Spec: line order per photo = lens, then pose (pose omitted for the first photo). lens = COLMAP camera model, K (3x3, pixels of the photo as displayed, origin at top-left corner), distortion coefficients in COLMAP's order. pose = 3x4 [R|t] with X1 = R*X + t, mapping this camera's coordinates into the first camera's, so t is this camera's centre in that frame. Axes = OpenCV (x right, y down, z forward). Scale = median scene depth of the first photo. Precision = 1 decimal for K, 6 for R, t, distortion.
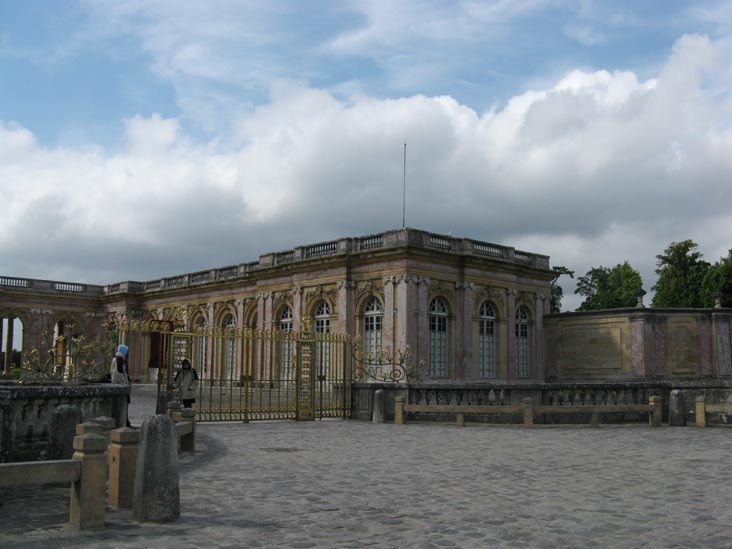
lens RADIAL K [[757.0, 0, 368.8], [0, 757.0, 271.4], [0, 0, 1]] dist [-0.127381, 0.000000]
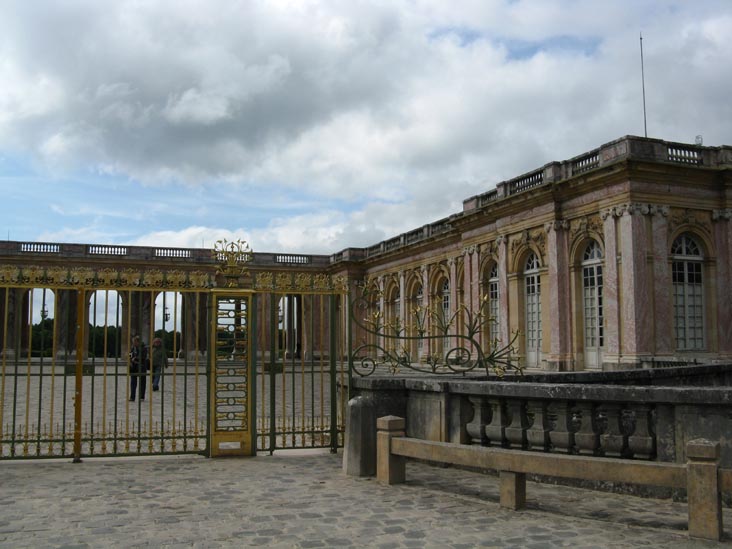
lens RADIAL K [[757.0, 0, 364.0], [0, 757.0, 268.6], [0, 0, 1]] dist [-0.127381, 0.000000]
pose [[0.917962, -0.051720, -0.393283, 0.083960], [0.065009, 0.997673, 0.020536, 0.032114], [0.391306, -0.044418, 0.919188, 0.261615]]
